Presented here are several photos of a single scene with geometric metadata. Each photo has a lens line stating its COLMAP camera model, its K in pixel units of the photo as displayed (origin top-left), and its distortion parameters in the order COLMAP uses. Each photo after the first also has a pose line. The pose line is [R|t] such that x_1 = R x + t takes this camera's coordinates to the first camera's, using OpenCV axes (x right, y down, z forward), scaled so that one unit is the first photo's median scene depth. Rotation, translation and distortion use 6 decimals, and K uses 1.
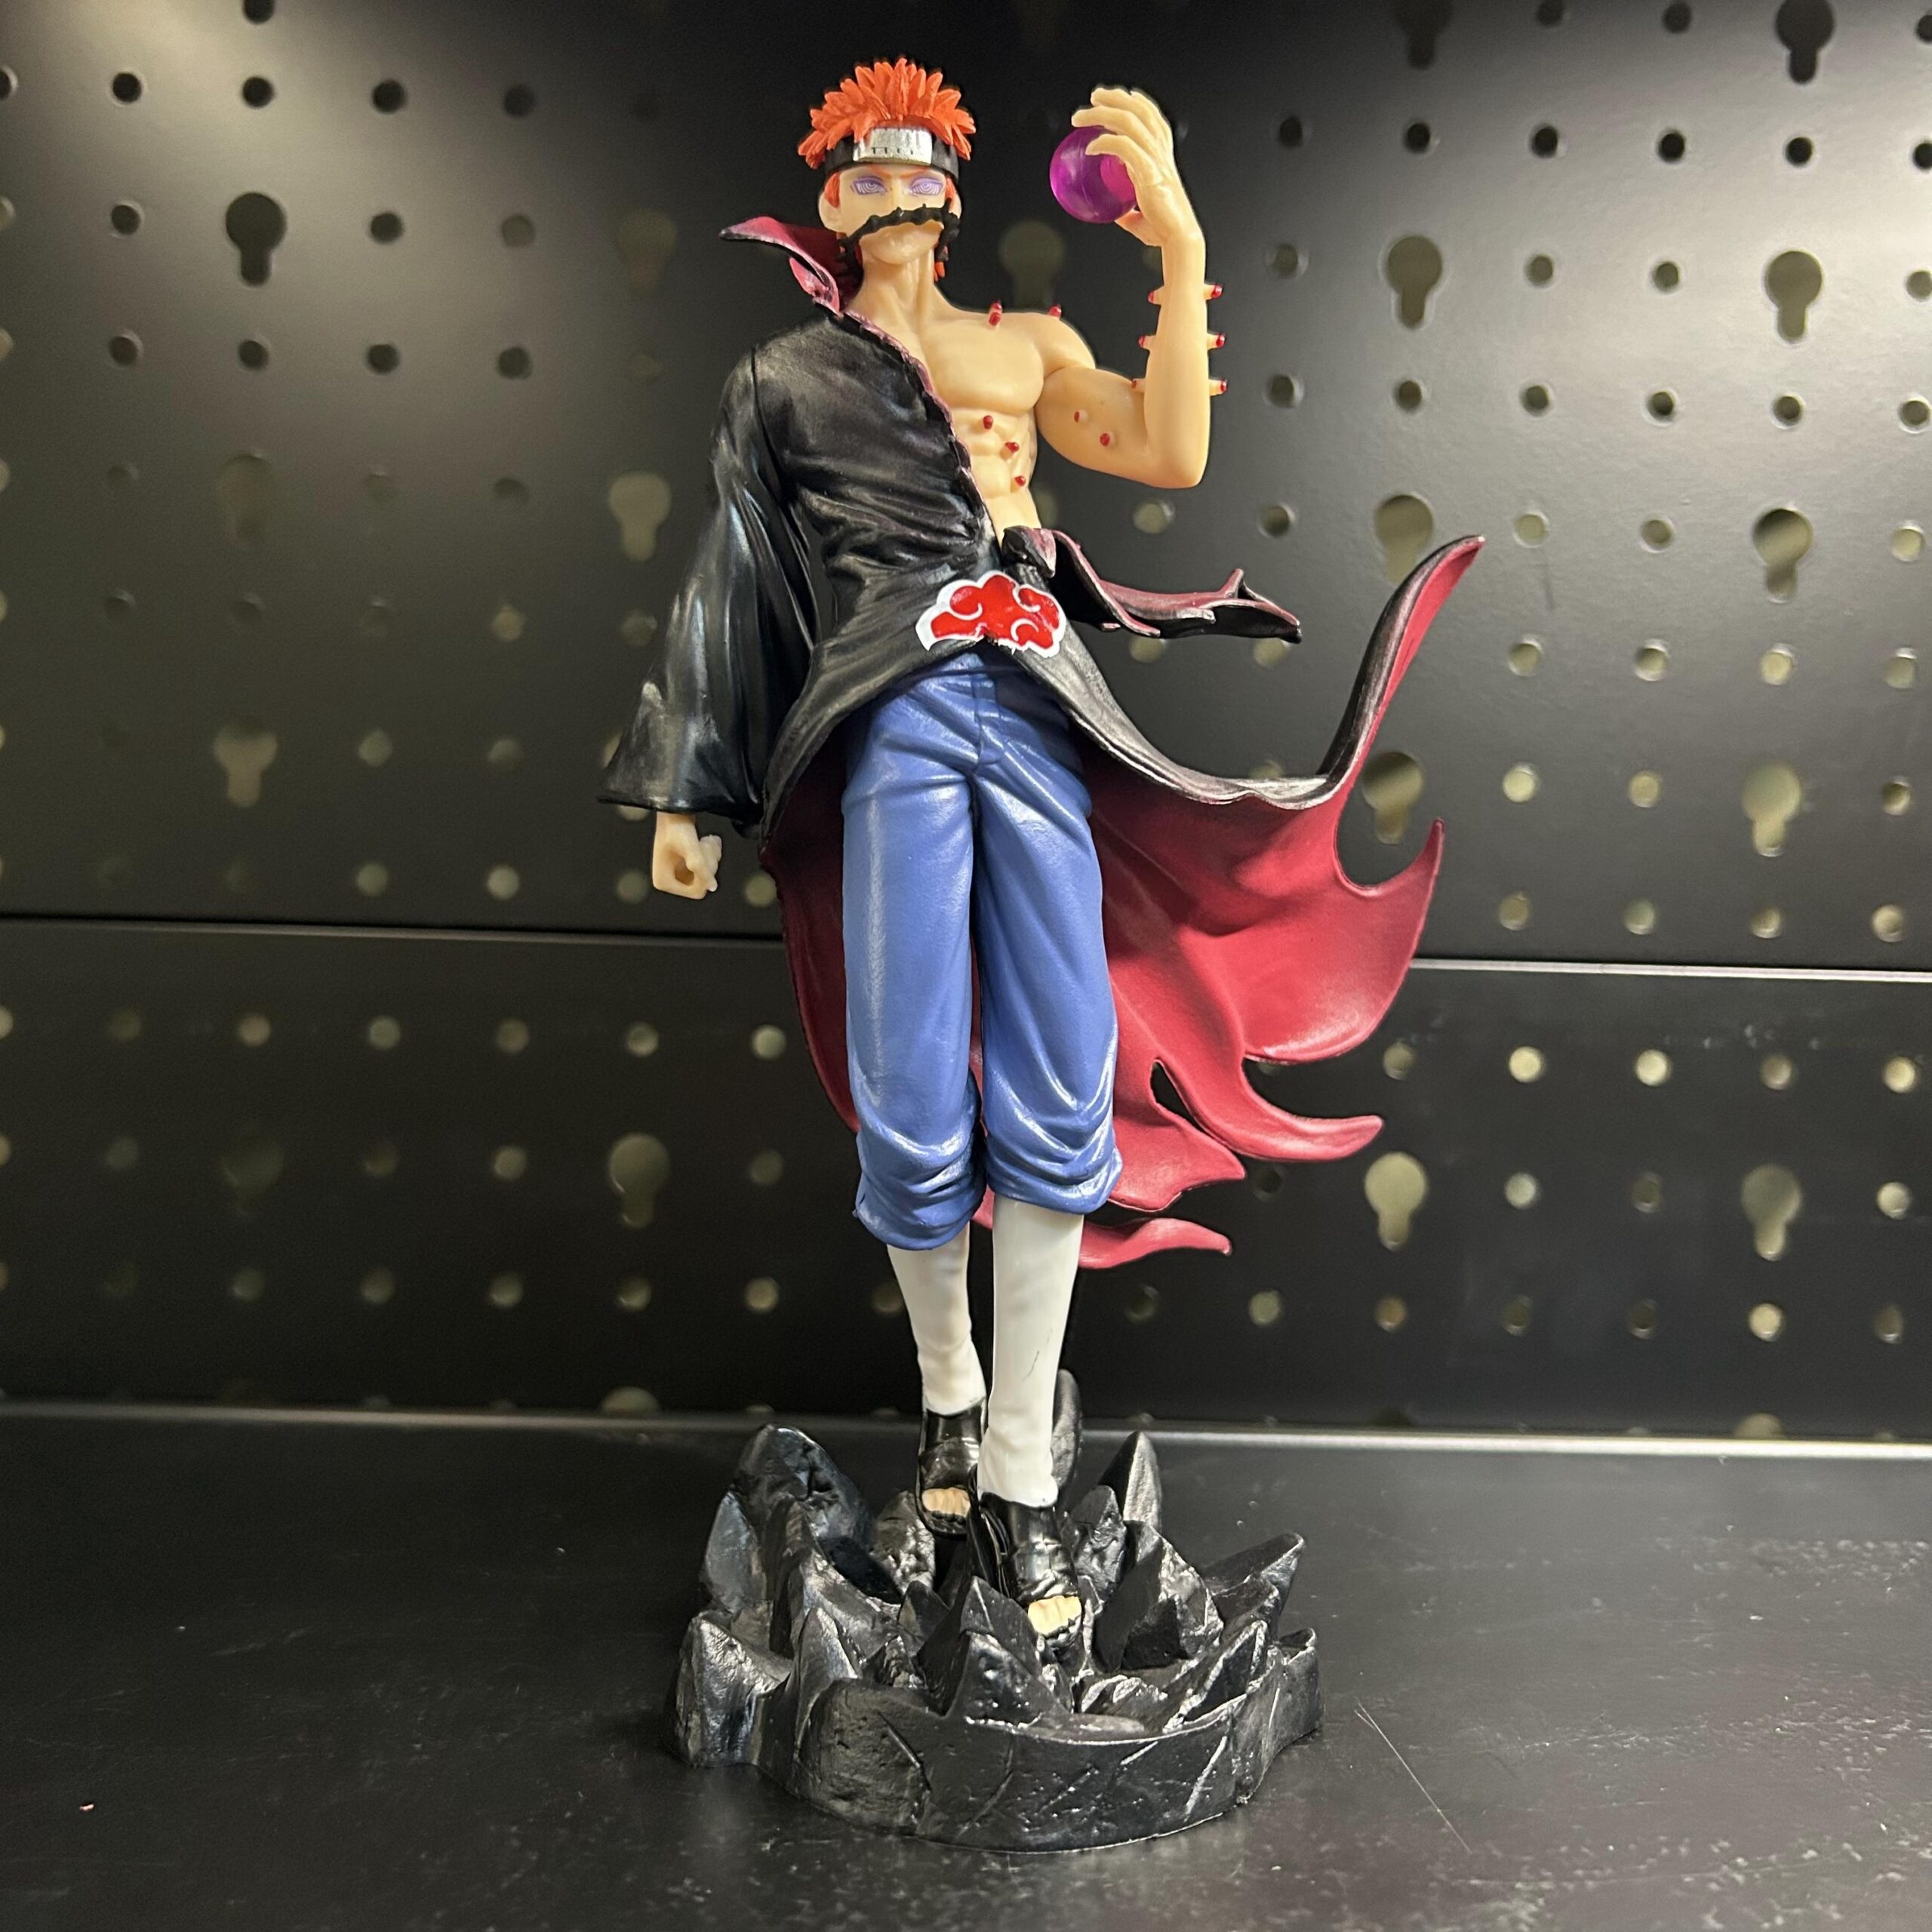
lens RADIAL K [[2004.4, 0, 945.3], [0, 2004.4, 977.9], [0, 0, 1]] dist [0.170858, -0.613849]
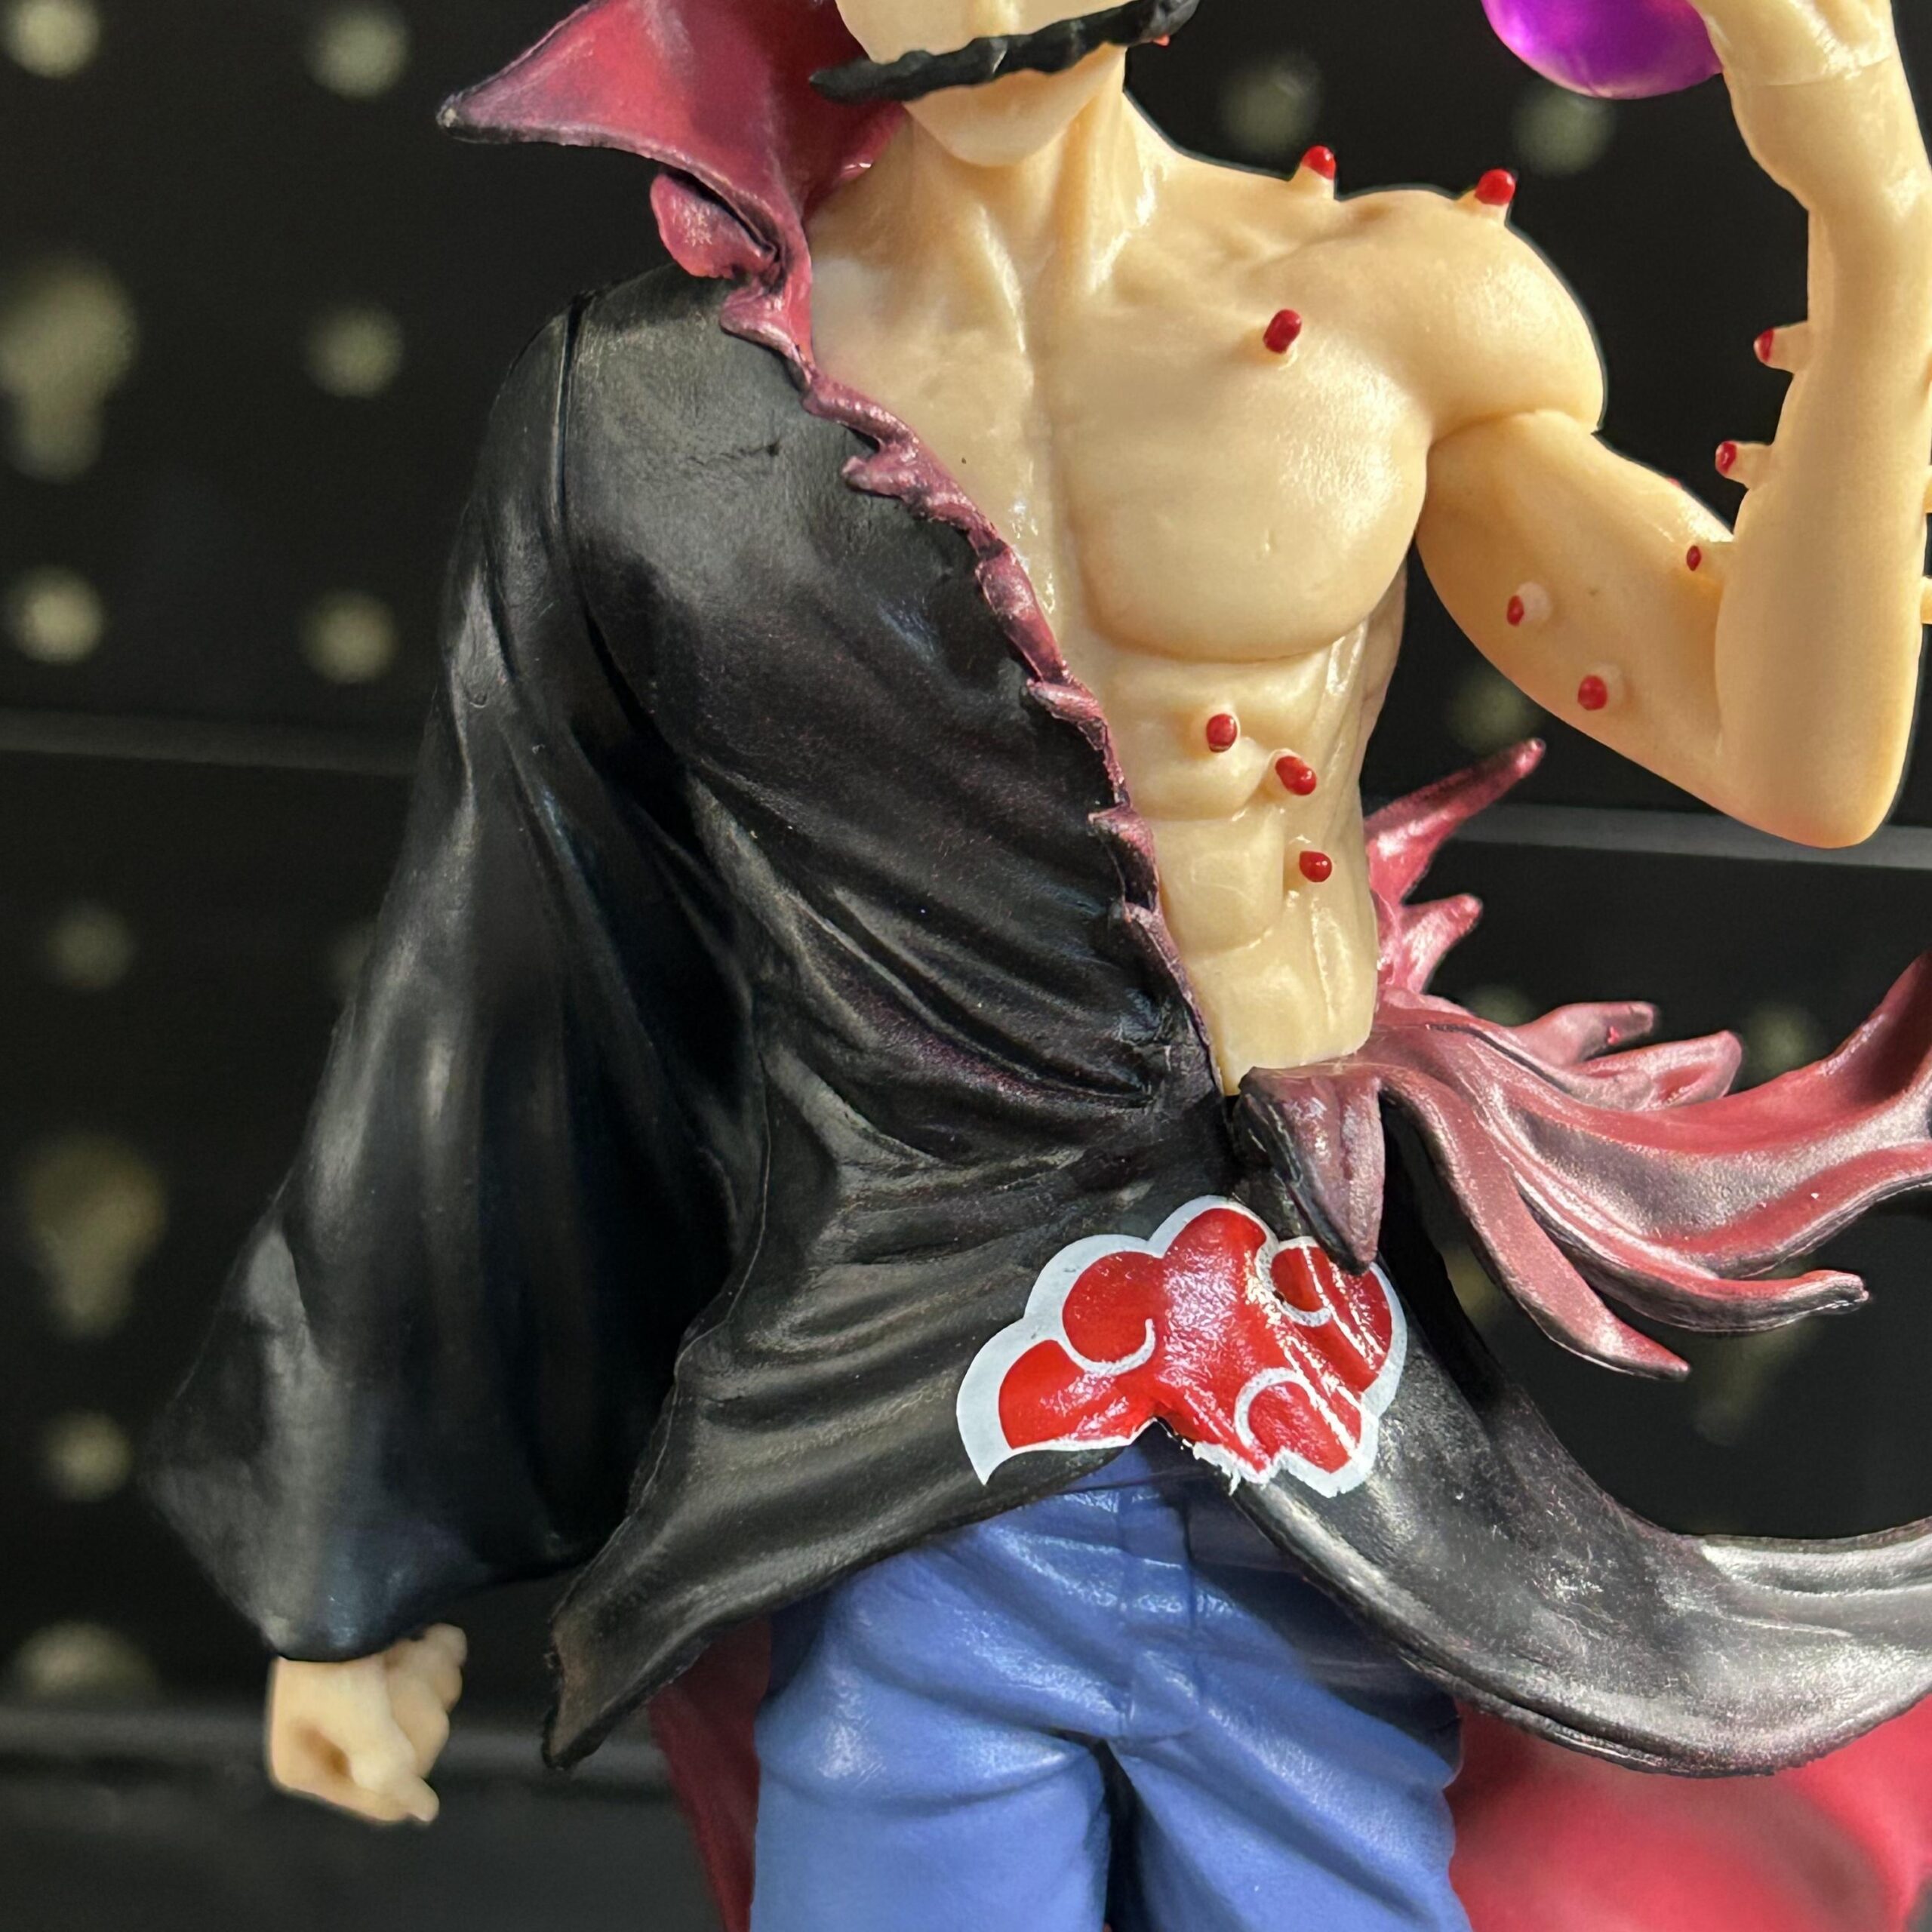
lens RADIAL K [[4464.2, 0, 966.0], [0, 4464.2, 966.0], [0, 0, 1]] dist [0.196355, -0.102306]
pose [[0.991074, 0.076264, -0.109340, 0.062773], [-0.038573, 0.949166, 0.312404, -0.466388], [0.127607, -0.305398, 0.943636, 0.284336]]
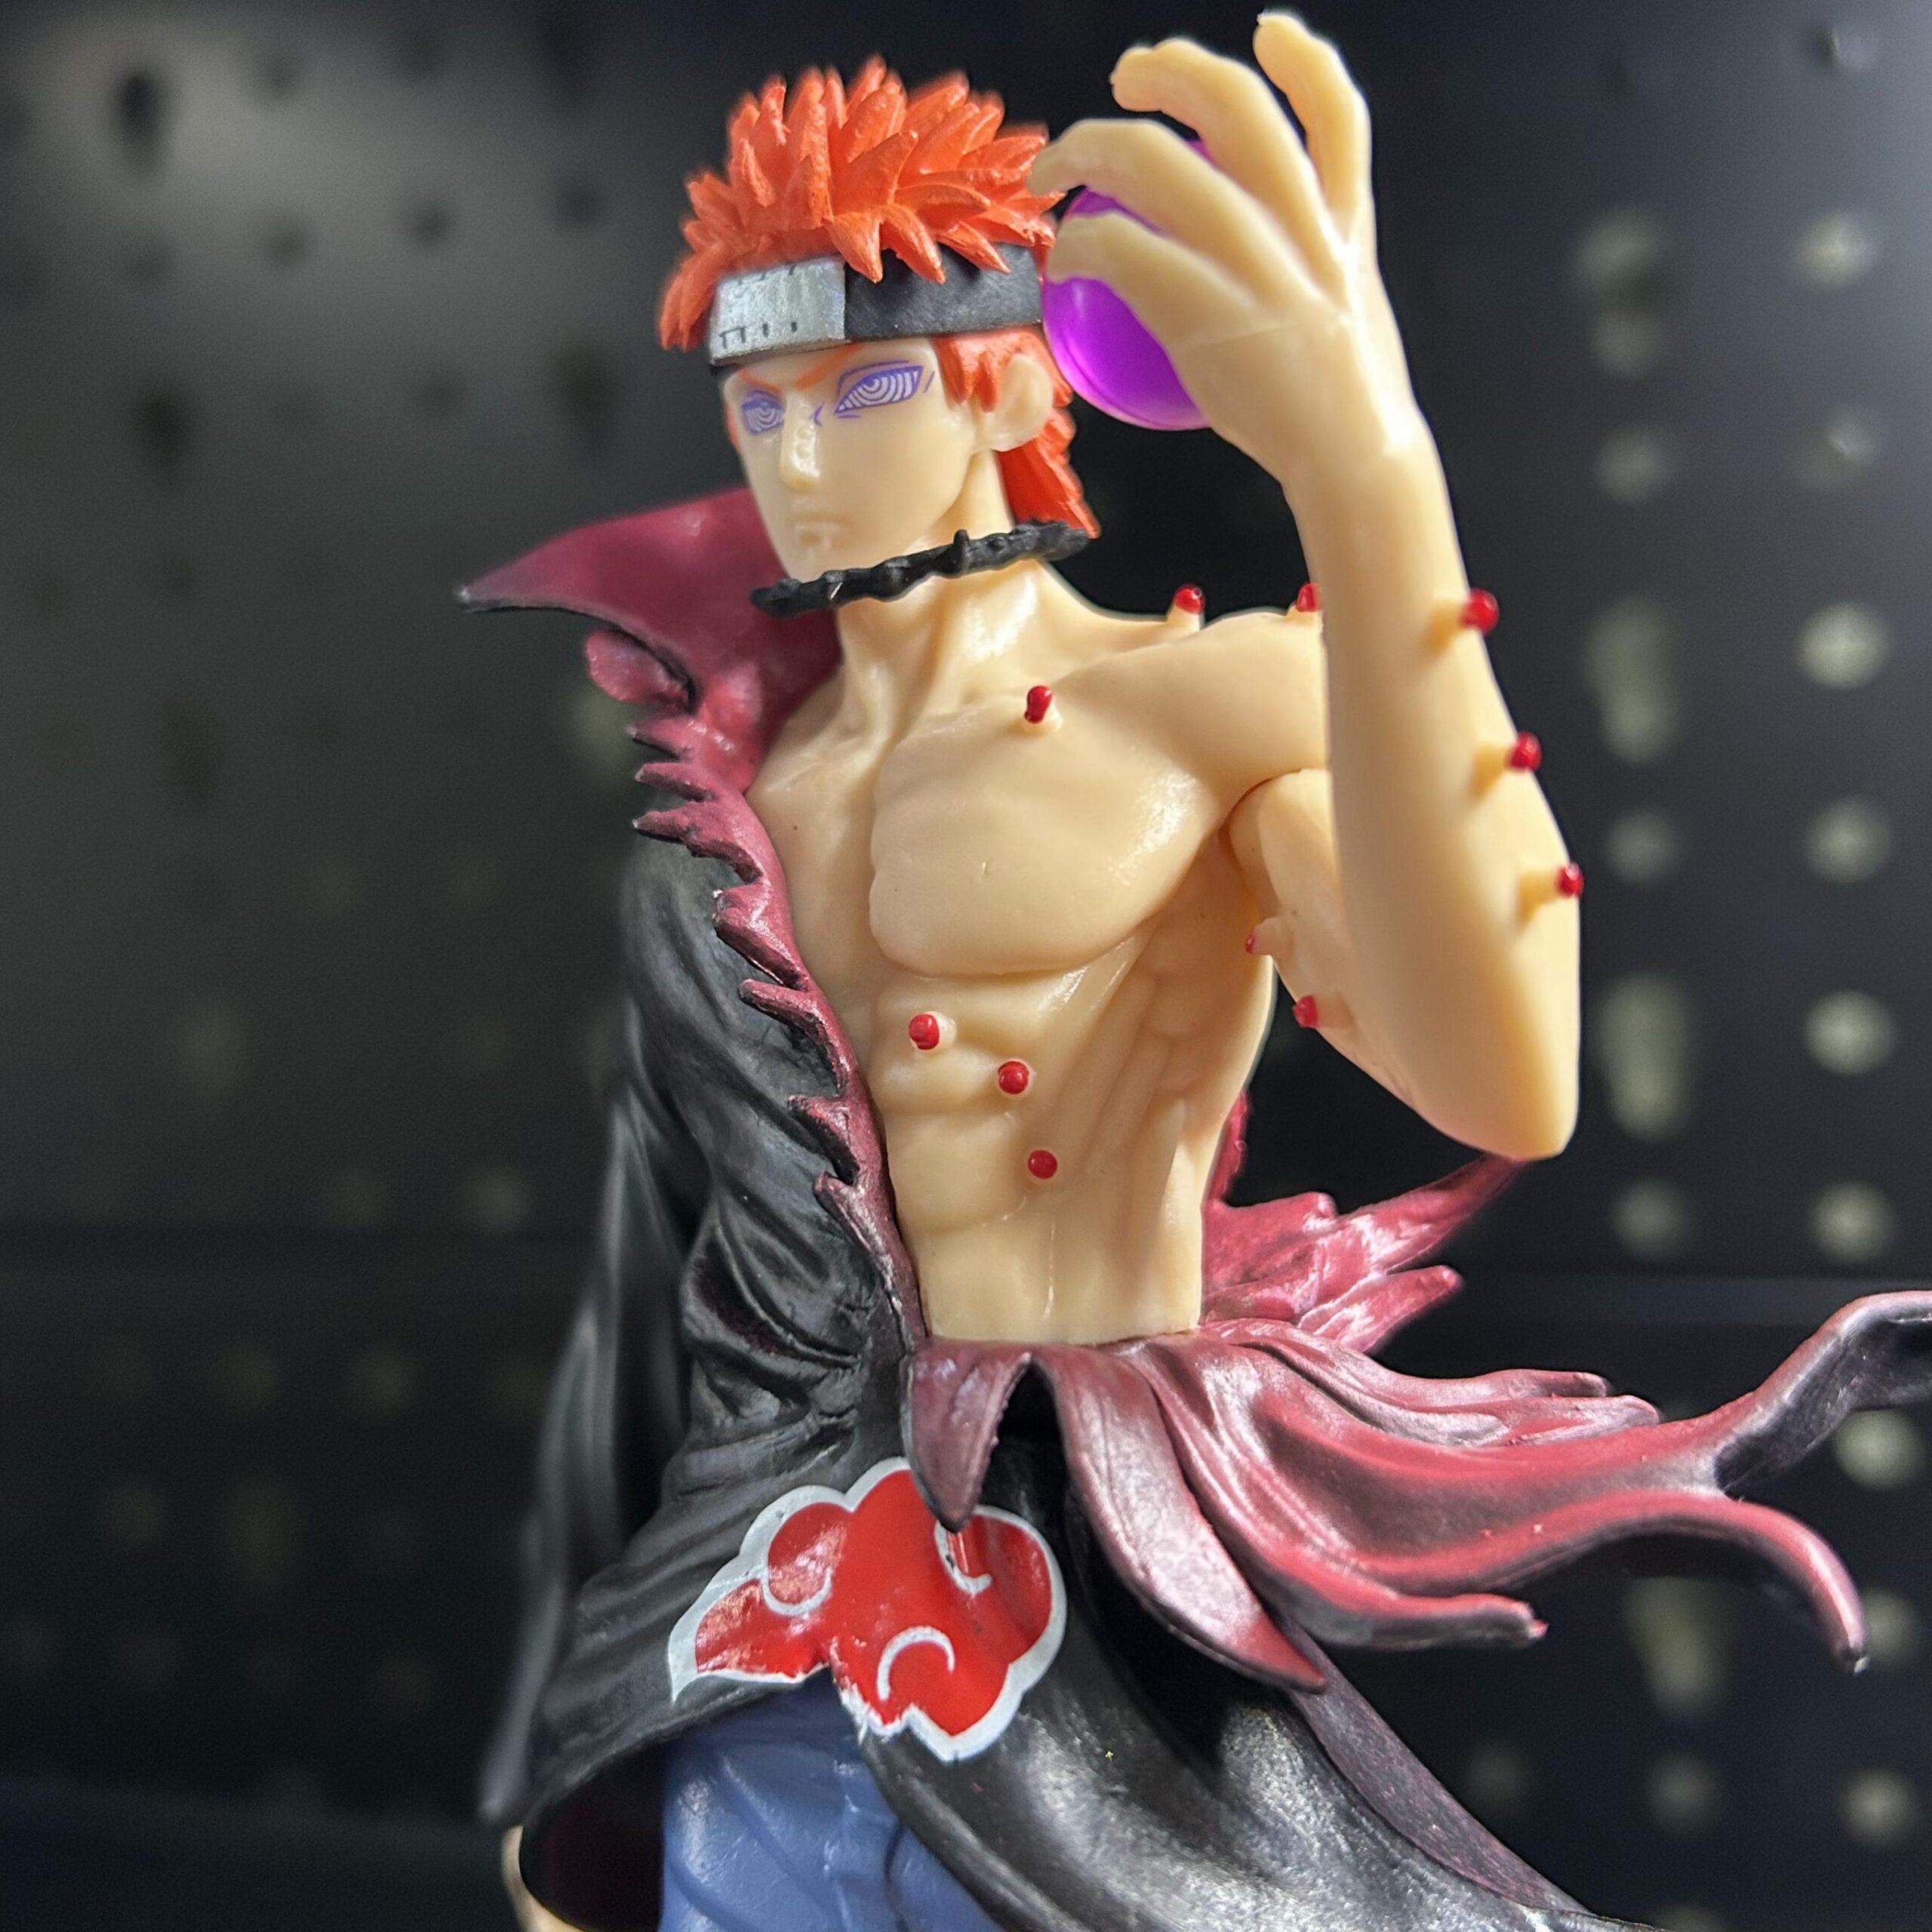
lens RADIAL K [[2422.7, 0, 918.6], [0, 2422.7, 963.3], [0, 0, 1]] dist [0.123529, -0.649635]
pose [[0.739570, -0.003567, -0.673071, 0.322718], [0.044818, 0.998028, 0.043956, -0.306890], [0.671586, -0.062674, 0.738271, 0.665391]]
